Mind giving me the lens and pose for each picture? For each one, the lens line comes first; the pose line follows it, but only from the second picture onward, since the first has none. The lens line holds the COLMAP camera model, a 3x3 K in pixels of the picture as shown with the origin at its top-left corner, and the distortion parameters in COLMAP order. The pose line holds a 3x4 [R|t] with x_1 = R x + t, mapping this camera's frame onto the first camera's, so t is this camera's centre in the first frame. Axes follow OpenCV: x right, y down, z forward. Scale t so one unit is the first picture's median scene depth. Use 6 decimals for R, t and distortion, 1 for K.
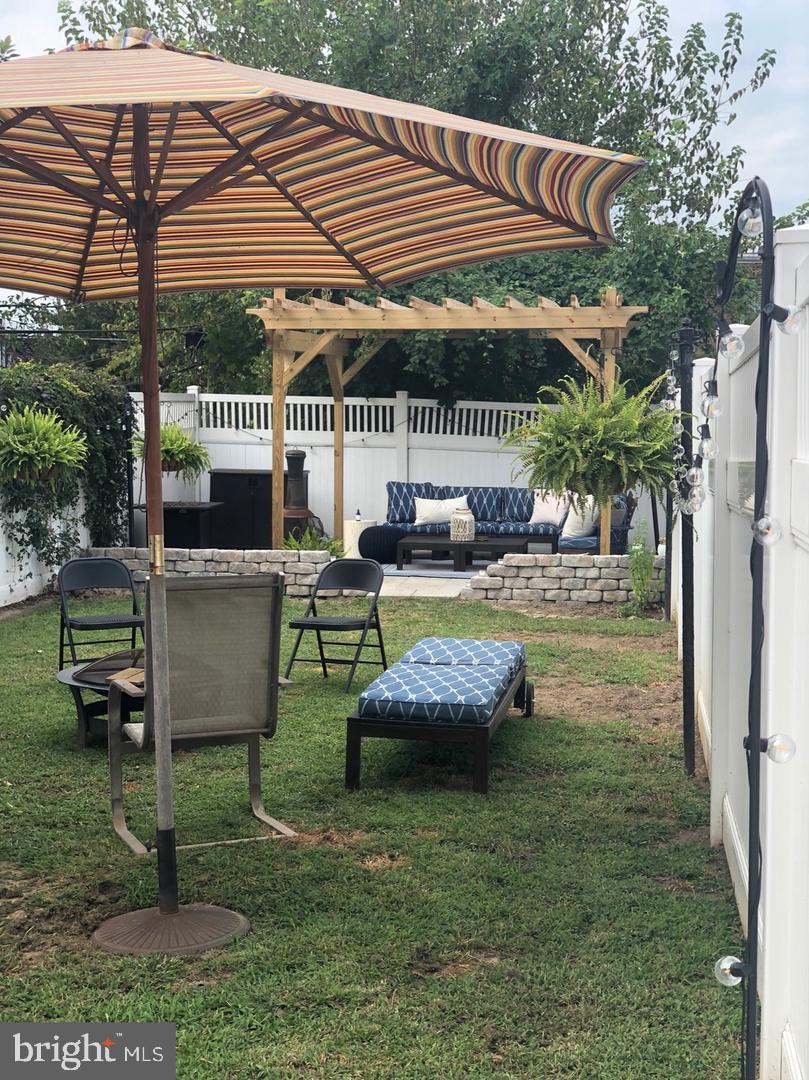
lens RADIAL K [[1539.2, 0, 404.5], [0, 1539.2, 540.0], [0, 0, 1]] dist [-0.015983, 0.054247]
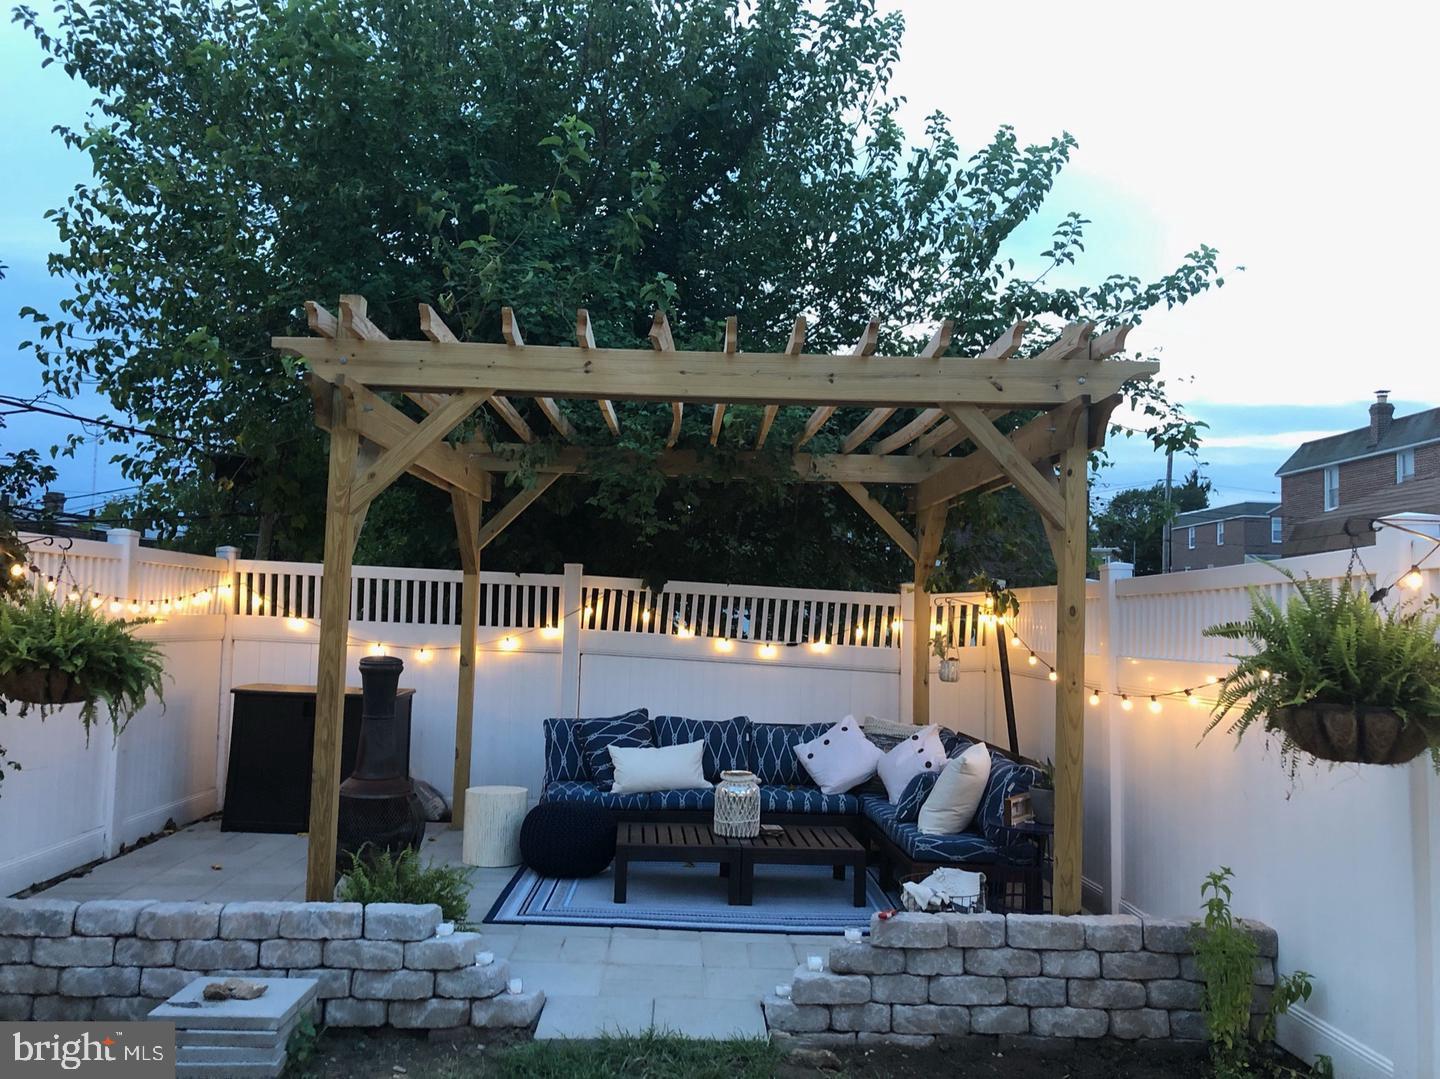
lens RADIAL K [[1144.0, 0, 748.6], [0, 1144.0, 570.3], [0, 0, 1]] dist [0.037814, -0.003218]
pose [[0.979244, 0.030426, 0.200388, -0.027875], [-0.004518, 0.991700, -0.128497, -0.036453], [-0.202635, 0.124925, 0.971253, 0.570066]]
